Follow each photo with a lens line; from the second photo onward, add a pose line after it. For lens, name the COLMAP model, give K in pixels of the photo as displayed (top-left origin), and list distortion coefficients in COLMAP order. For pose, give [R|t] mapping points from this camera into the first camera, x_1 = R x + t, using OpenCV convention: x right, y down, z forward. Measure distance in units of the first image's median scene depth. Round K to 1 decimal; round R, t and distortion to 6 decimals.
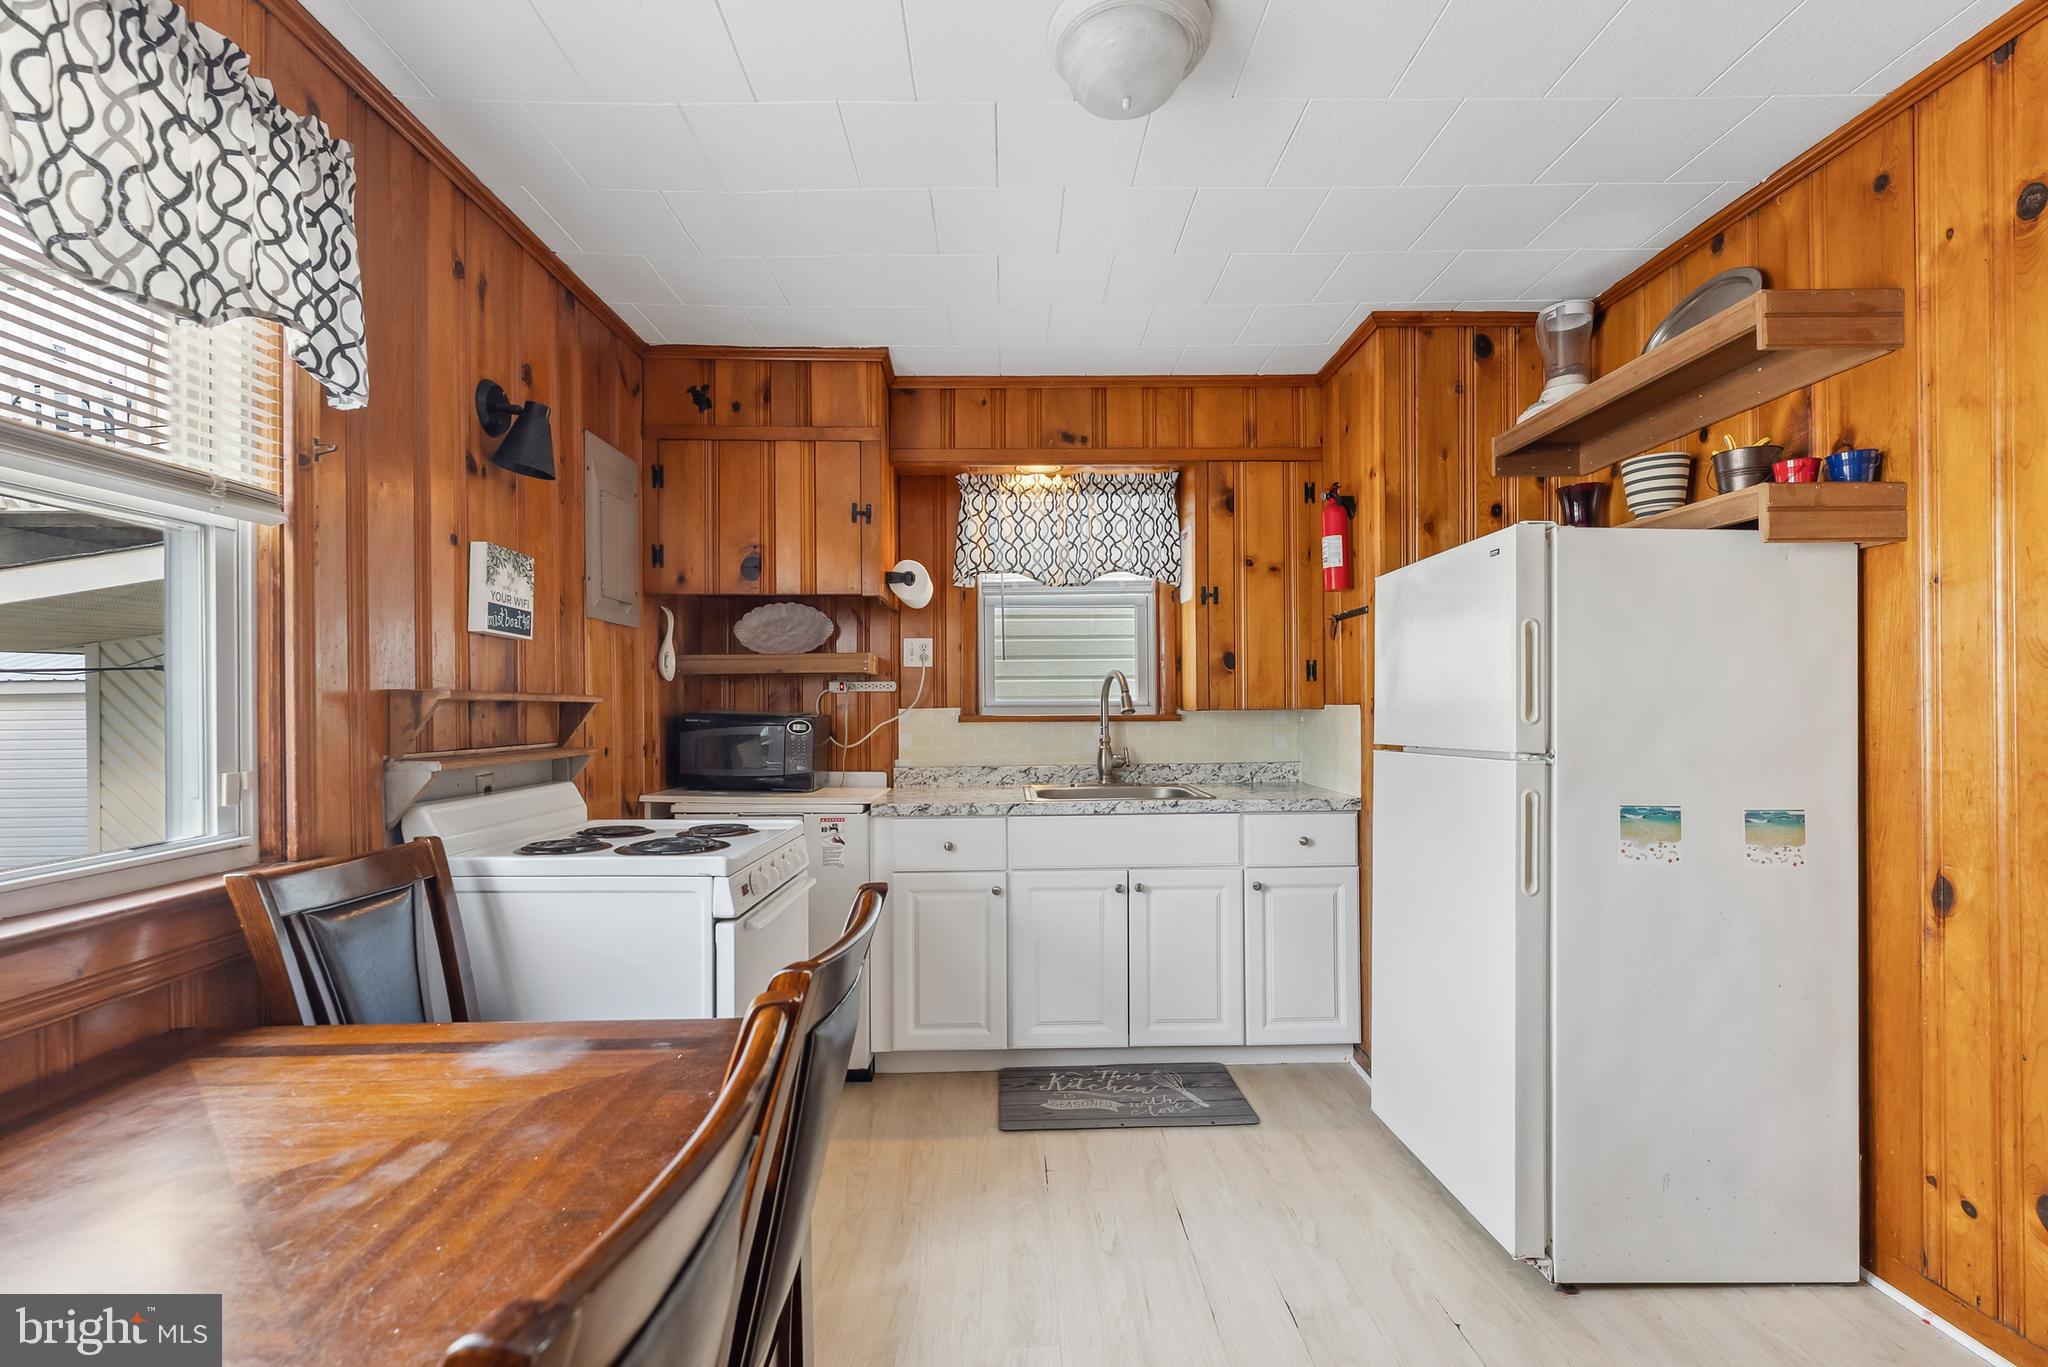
lens RADIAL K [[913.1, 0, 1030.5], [0, 913.1, 699.5], [0, 0, 1]] dist [-0.004179, -0.000025]
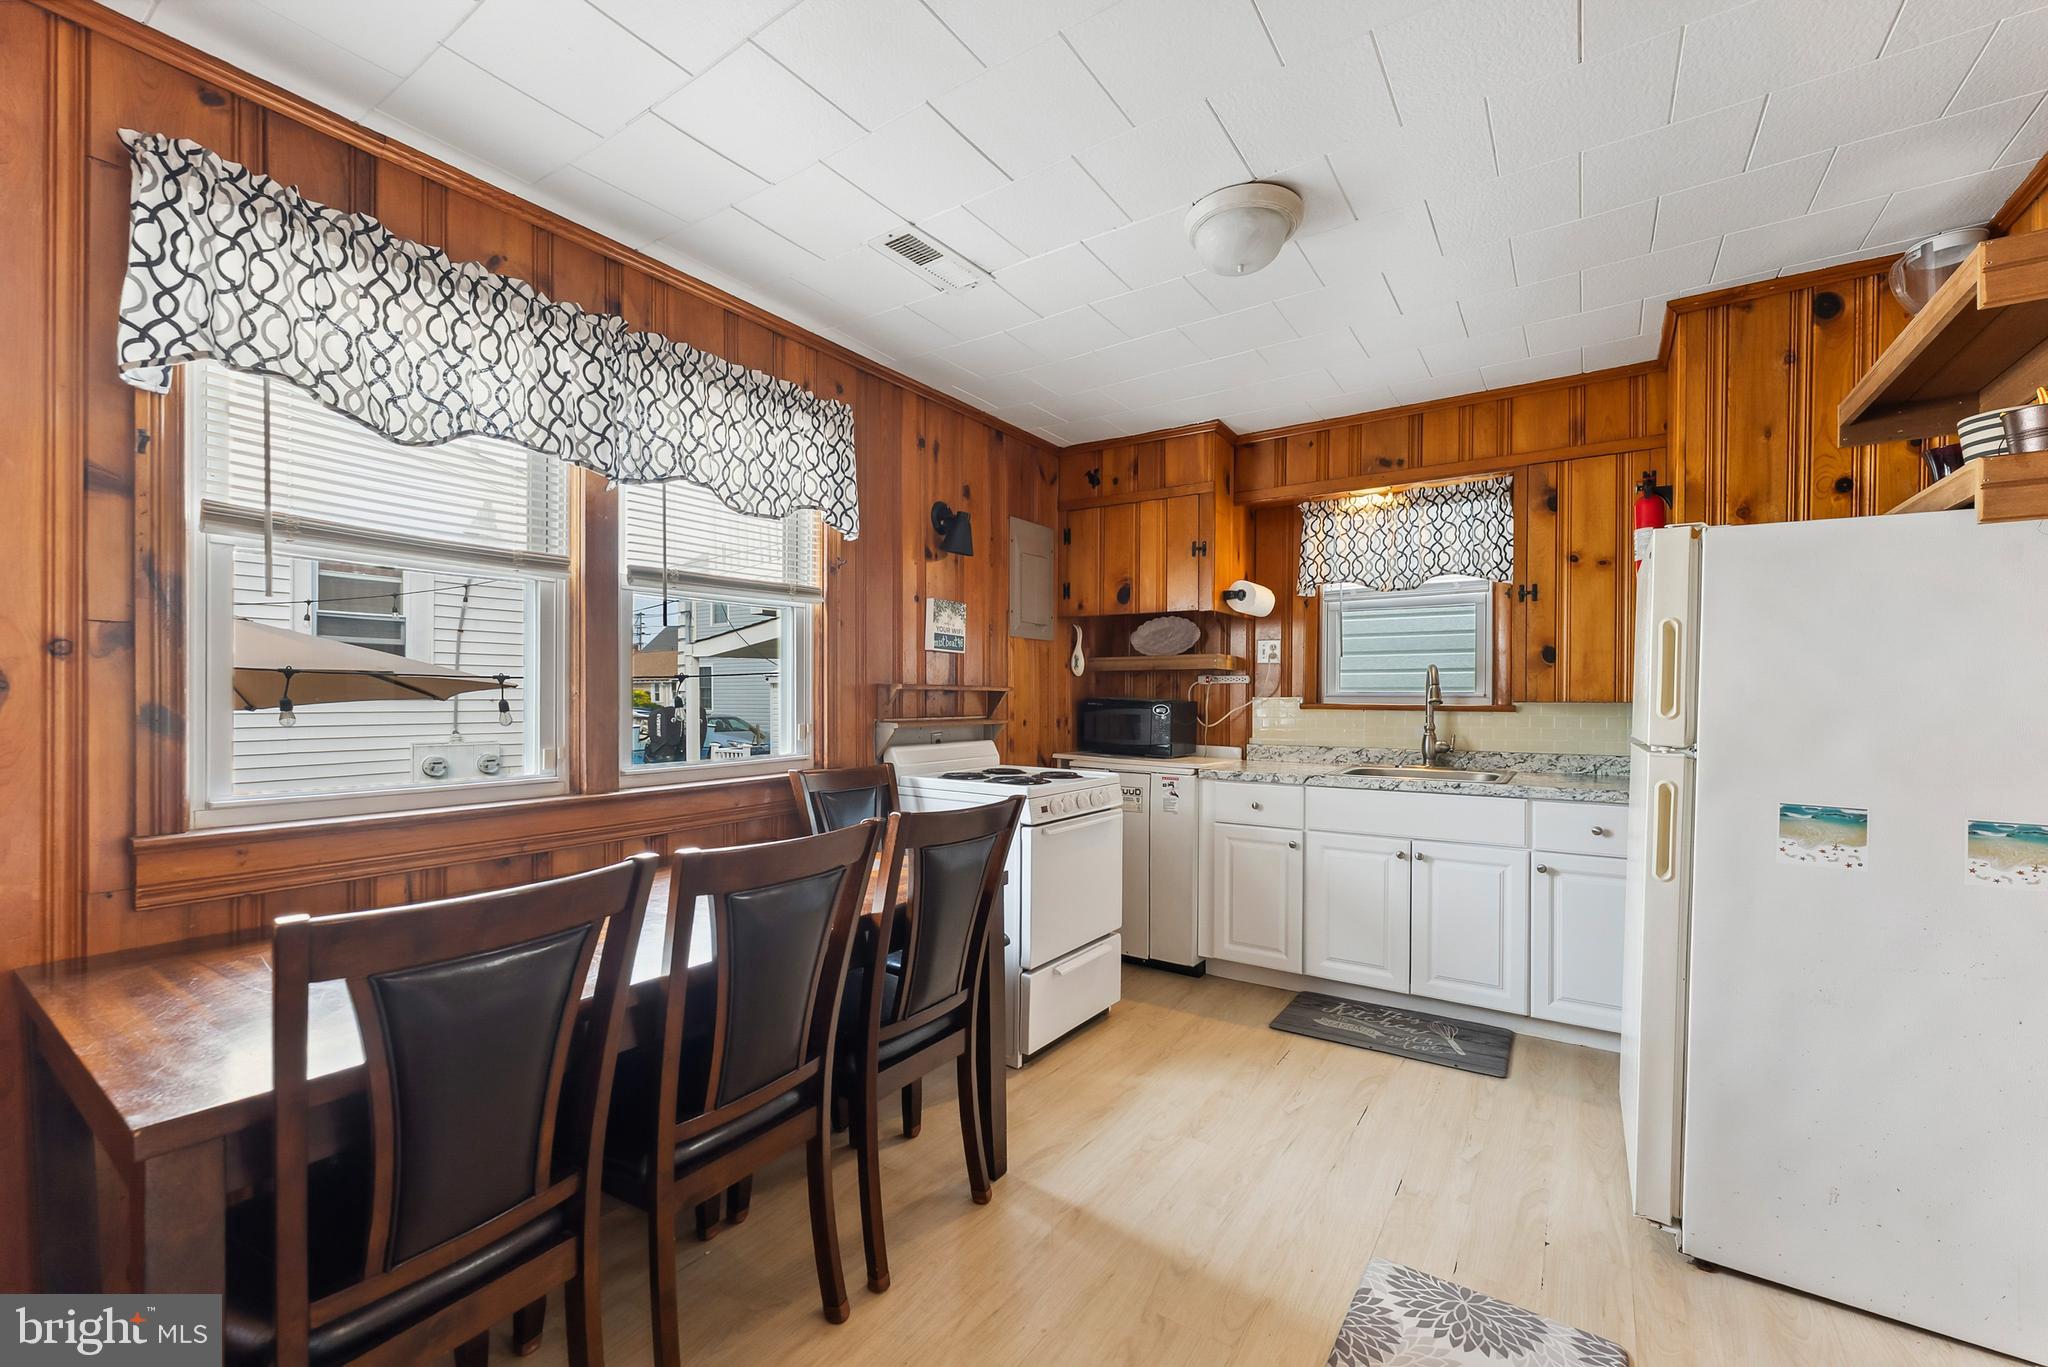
lens RADIAL K [[822.6, 0, 1027.1], [0, 822.6, 693.1], [0, 0, 1]] dist [-0.004629, -0.000276]
pose [[0.820713, 0.008568, -0.571276, 0.310950], [-0.004542, 0.999954, 0.008473, -0.004669], [0.571323, -0.004359, 0.820714, -0.126688]]
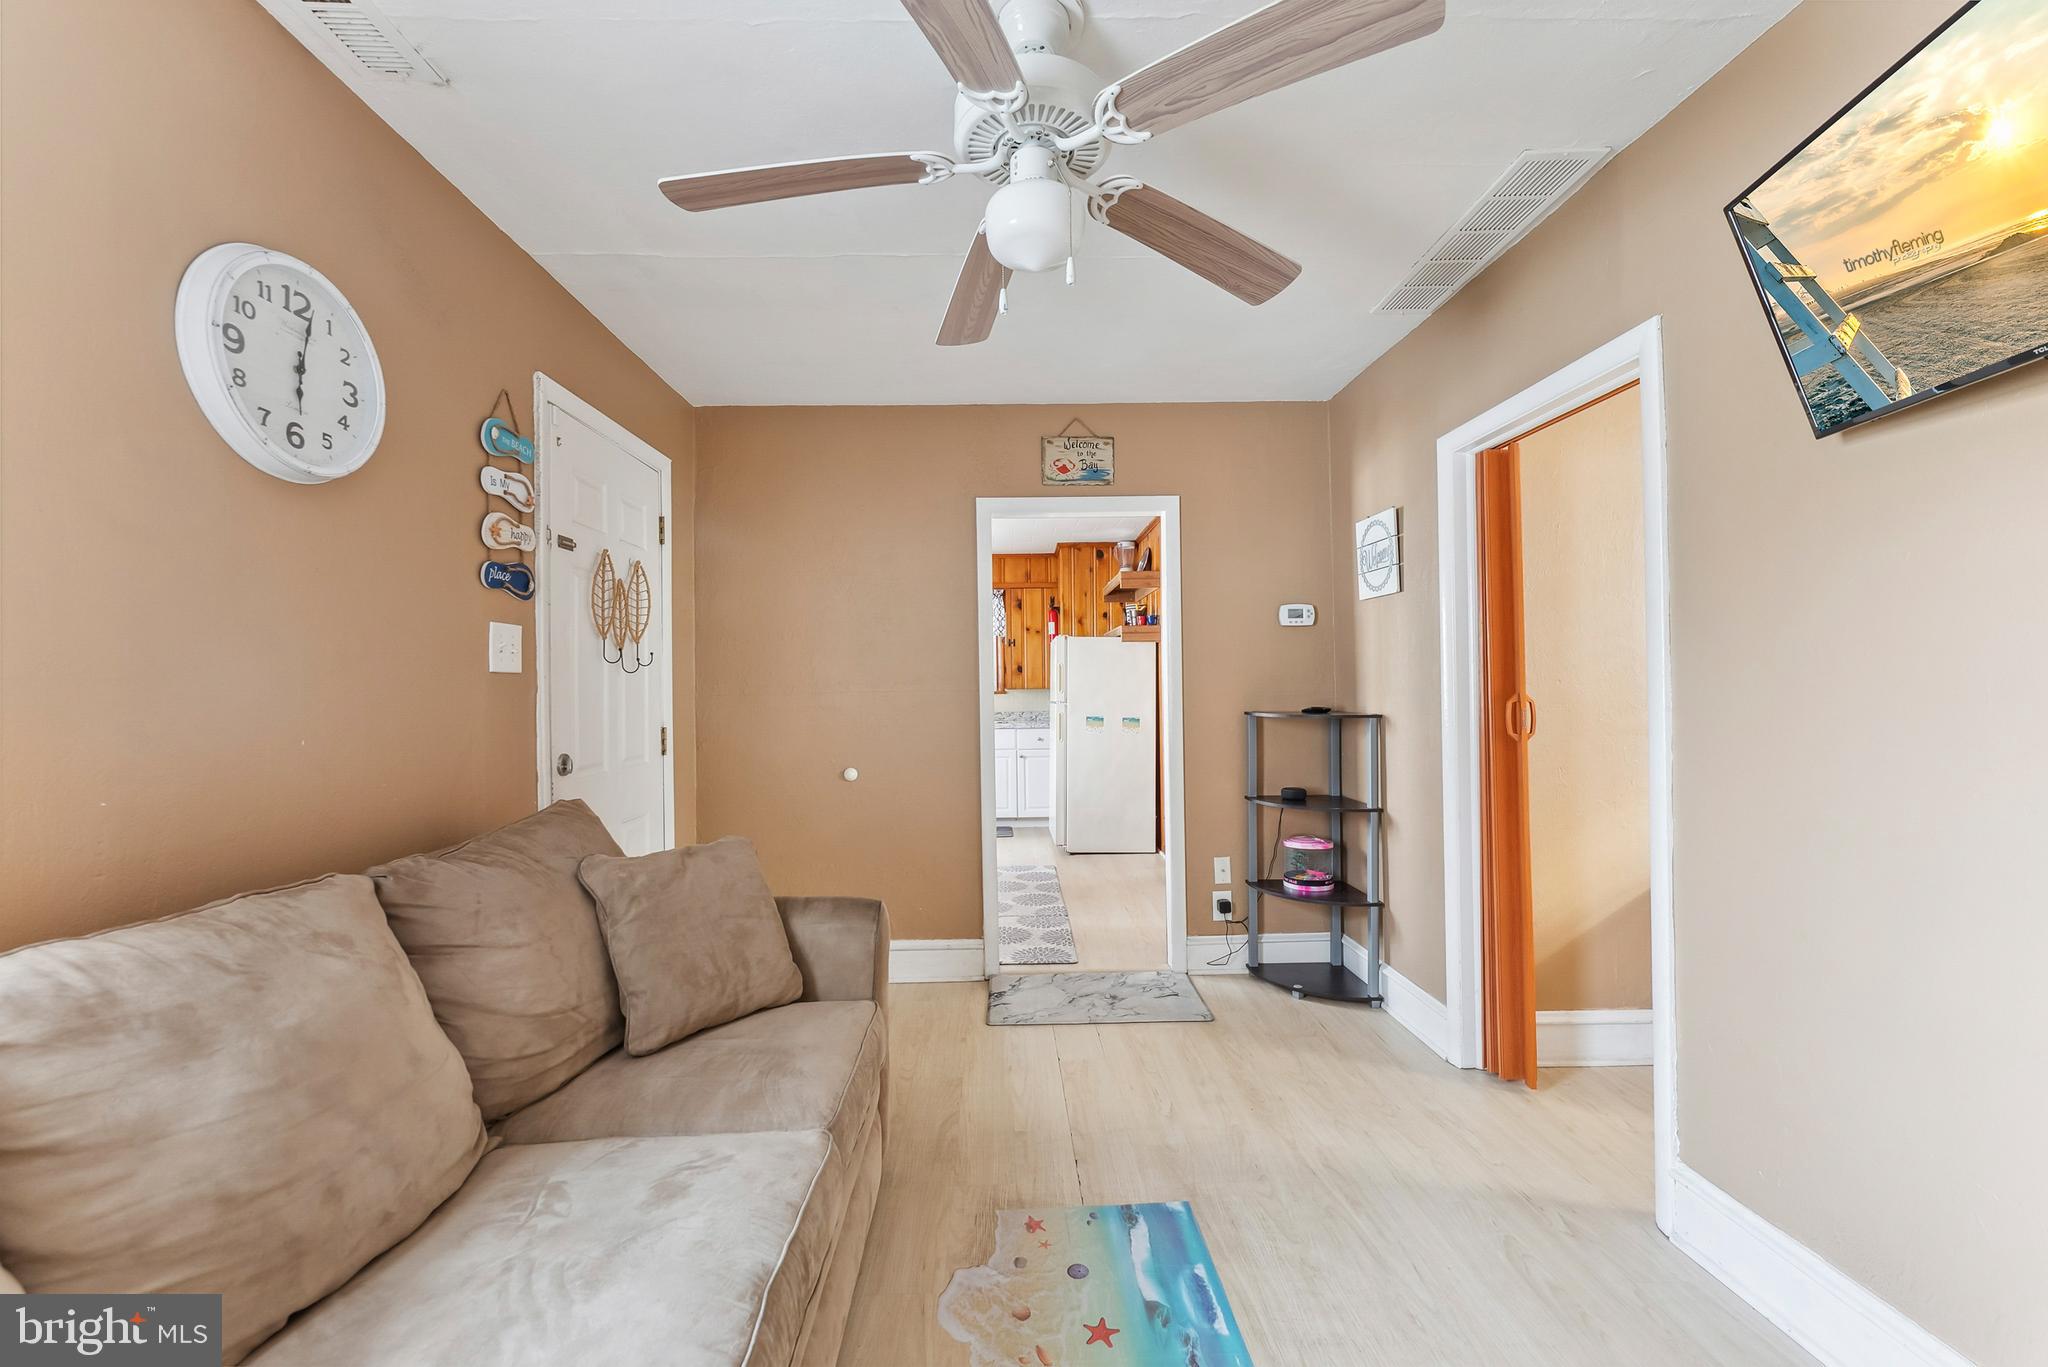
lens RADIAL K [[822.6, 0, 1022.0], [0, 822.6, 682.2], [0, 0, 1]] dist [-0.004629, -0.000276]
pose [[0.999872, -0.012675, 0.009742, 0.236981], [0.012605, 0.999895, 0.007183, -0.028098], [-0.009832, -0.007059, 0.999927, -1.437824]]
